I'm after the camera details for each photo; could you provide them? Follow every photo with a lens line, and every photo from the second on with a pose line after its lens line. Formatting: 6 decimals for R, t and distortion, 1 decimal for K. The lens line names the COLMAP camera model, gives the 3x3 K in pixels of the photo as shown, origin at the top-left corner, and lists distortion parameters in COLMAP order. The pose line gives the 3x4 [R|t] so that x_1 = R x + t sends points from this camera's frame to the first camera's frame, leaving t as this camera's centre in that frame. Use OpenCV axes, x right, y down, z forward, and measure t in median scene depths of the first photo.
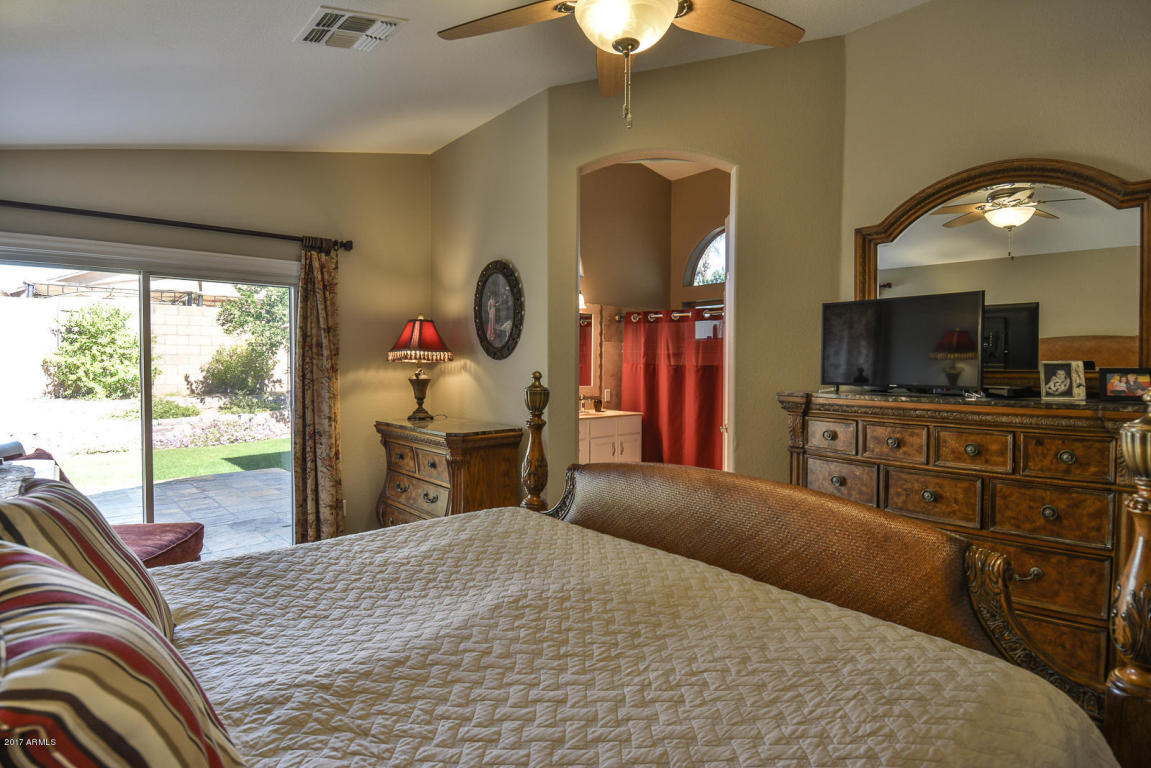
lens RADIAL K [[595.3, 0, 570.0], [0, 595.3, 380.0], [0, 0, 1]] dist [0.006195, -0.000828]
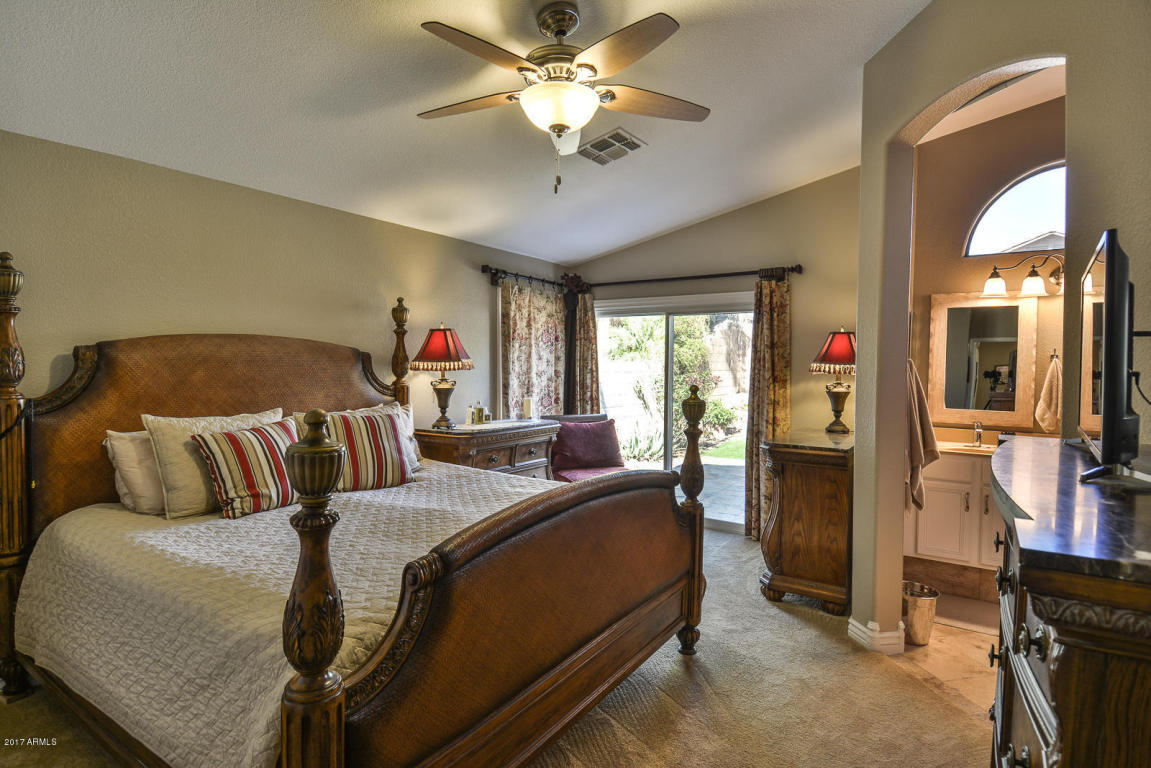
lens RADIAL K [[595.3, 0, 573.4], [0, 595.3, 376.9], [0, 0, 1]] dist [0.006195, -0.000828]
pose [[0.259175, 0.021716, -0.965586, 0.441739], [-0.037233, 0.999229, 0.012479, -0.016522], [0.965112, 0.032717, 0.259784, 0.230188]]
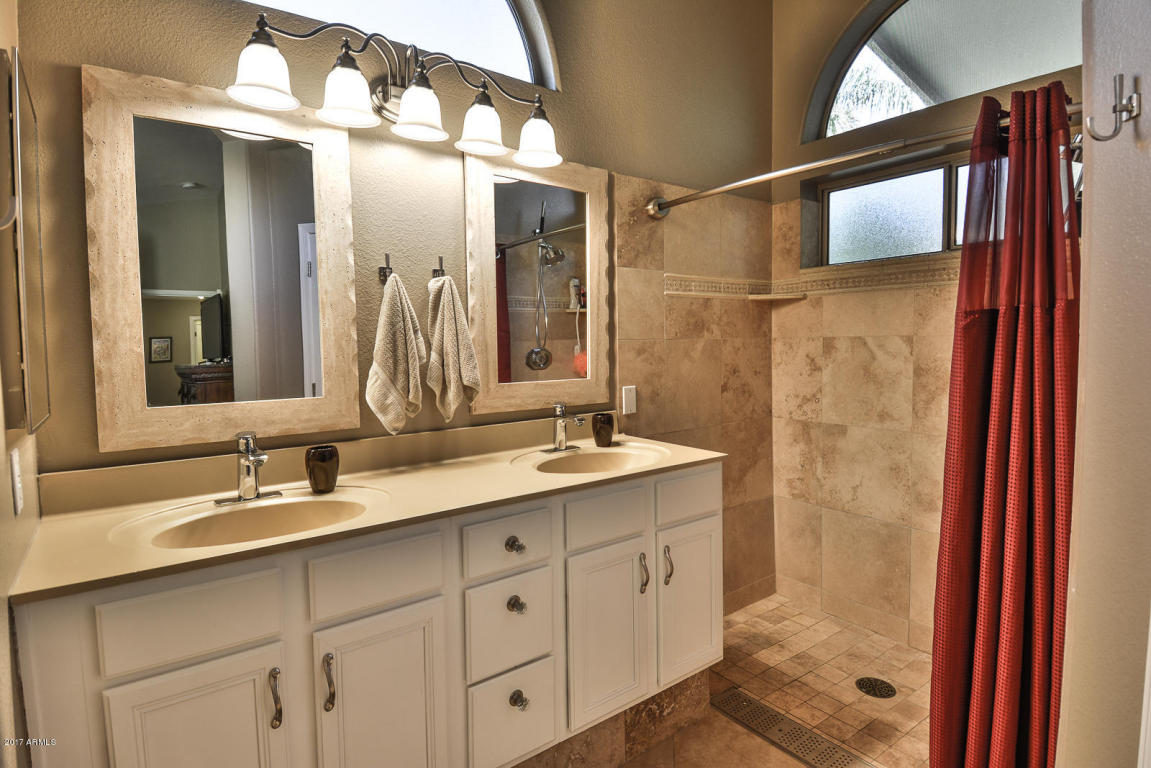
lens RADIAL K [[595.3, 0, 571.5], [0, 595.3, 377.4], [0, 0, 1]] dist [0.006195, -0.000828]
pose [[0.998002, -0.013876, -0.061644, 0.050817], [0.016121, 0.999219, 0.036070, -0.004928], [0.061095, -0.036991, 0.997446, 0.615992]]
